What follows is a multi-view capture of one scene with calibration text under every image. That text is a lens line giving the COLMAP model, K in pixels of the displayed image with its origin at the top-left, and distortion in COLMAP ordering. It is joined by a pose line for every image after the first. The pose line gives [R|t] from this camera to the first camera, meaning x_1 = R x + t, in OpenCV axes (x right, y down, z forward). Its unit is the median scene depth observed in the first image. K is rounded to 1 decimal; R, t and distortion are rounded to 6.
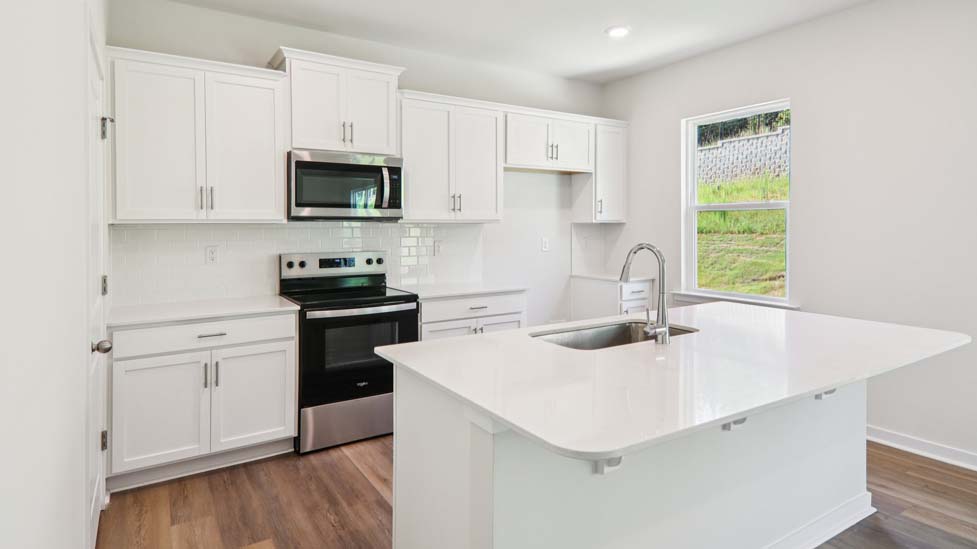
lens RADIAL K [[529.9, 0, 484.6], [0, 529.9, 258.7], [0, 0, 1]] dist [0.020617, 0.001034]
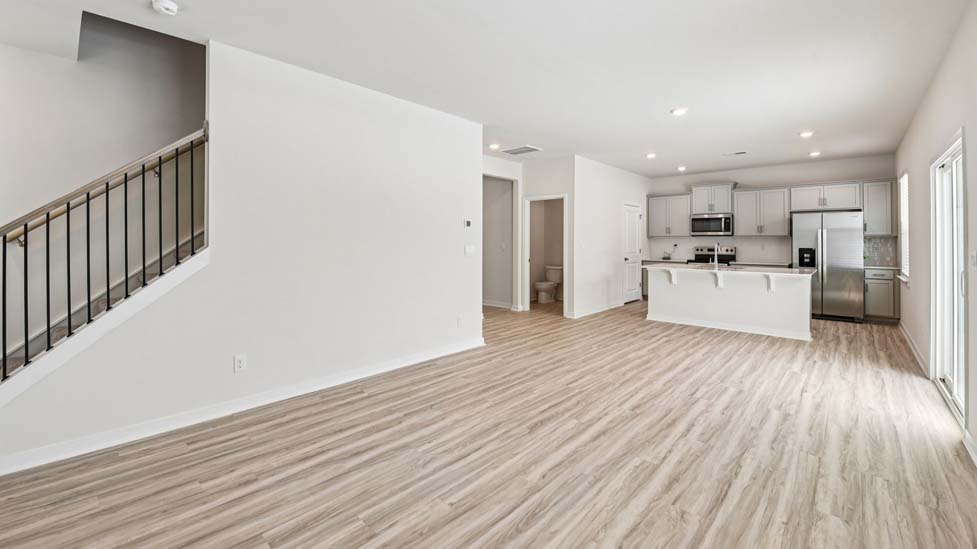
lens RADIAL K [[400.1, 0, 483.2], [0, 400.1, 237.3], [0, 0, 1]] dist [-0.013665, -0.002113]
pose [[0.253913, 0.000882, -0.967227, 1.687436], [-0.059638, 0.998111, -0.014746, 0.049022], [0.965387, 0.061428, 0.253486, -0.874306]]
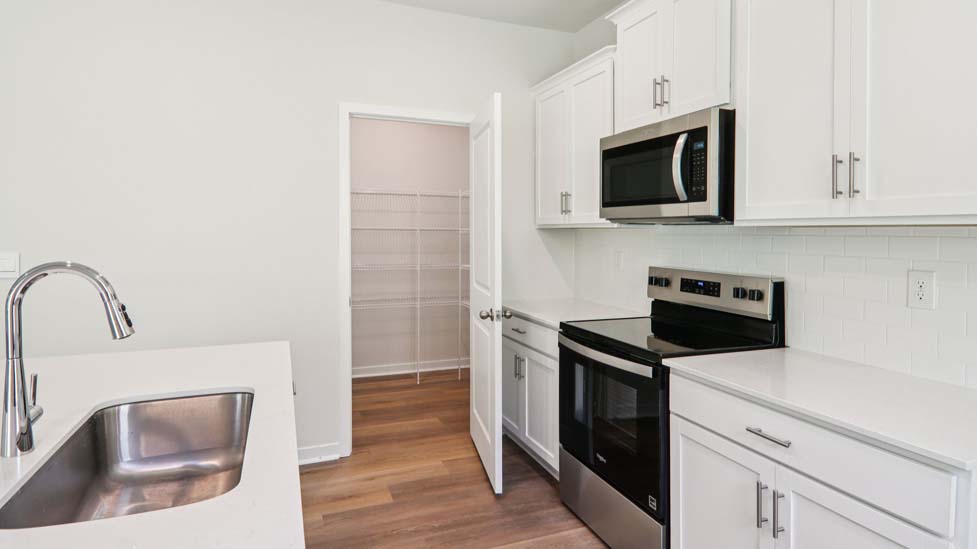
lens RADIAL K [[539.8, 0, 487.9], [0, 539.8, 250.7], [0, 0, 1]] dist [0.004205, 0.000705]
pose [[-0.189189, 0.040967, -0.981086, 0.474475], [-0.067177, 0.996248, 0.054554, -0.062879], [0.979640, 0.076228, -0.185727, 0.959062]]
